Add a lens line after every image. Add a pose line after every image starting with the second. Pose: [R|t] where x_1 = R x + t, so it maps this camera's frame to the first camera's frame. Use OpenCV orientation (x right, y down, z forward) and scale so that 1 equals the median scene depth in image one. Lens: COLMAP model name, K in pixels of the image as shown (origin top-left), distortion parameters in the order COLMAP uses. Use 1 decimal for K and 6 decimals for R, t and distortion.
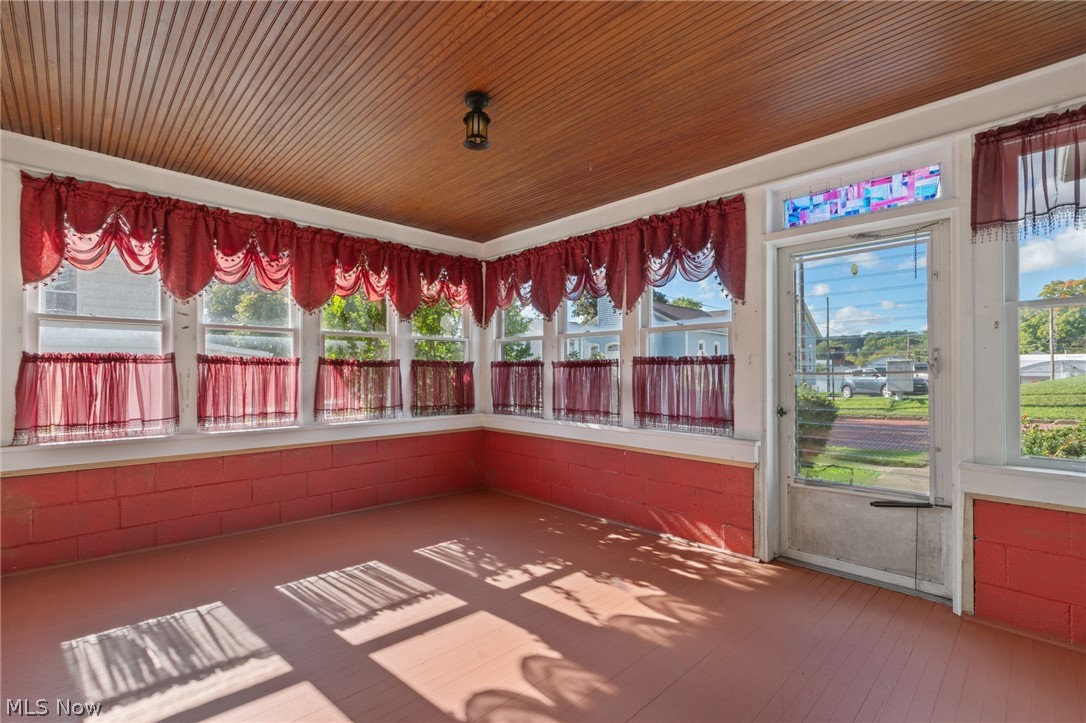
lens RADIAL K [[478.3, 0, 541.5], [0, 478.3, 368.5], [0, 0, 1]] dist [-0.018503, 0.000164]
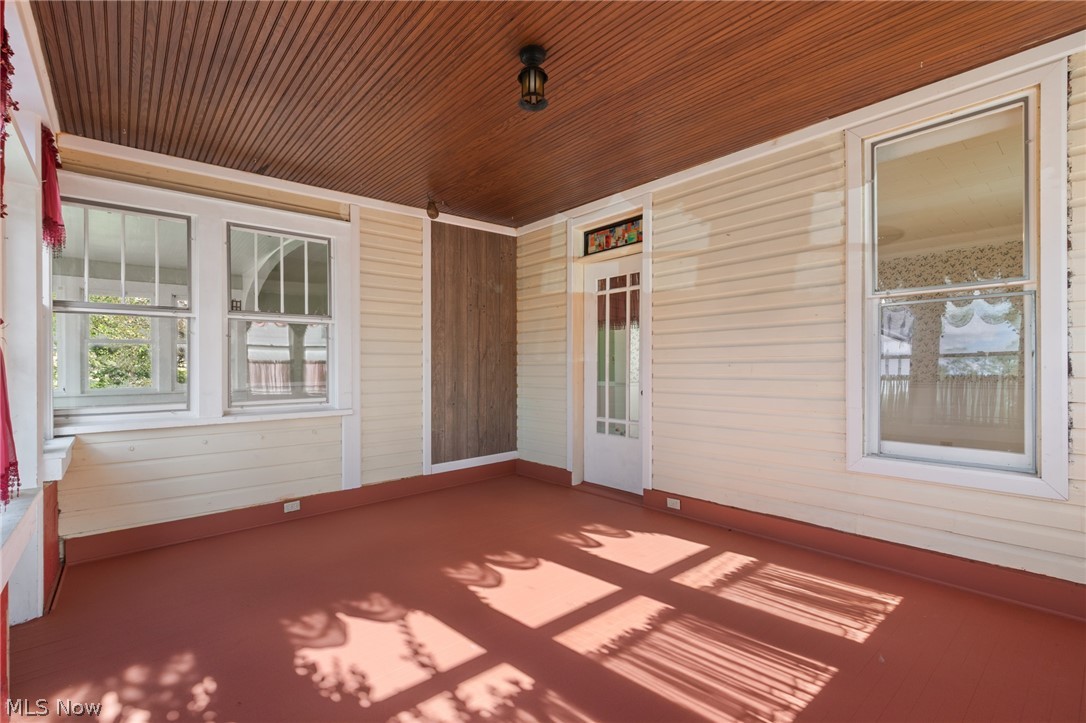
lens RADIAL K [[478.3, 0, 544.0], [0, 478.3, 366.0], [0, 0, 1]] dist [-0.018503, 0.000164]
pose [[-0.998118, 0.010244, 0.060465, -0.208556], [0.009709, 0.999911, -0.009137, 0.027301], [-0.060553, -0.008533, -0.998129, 1.953583]]
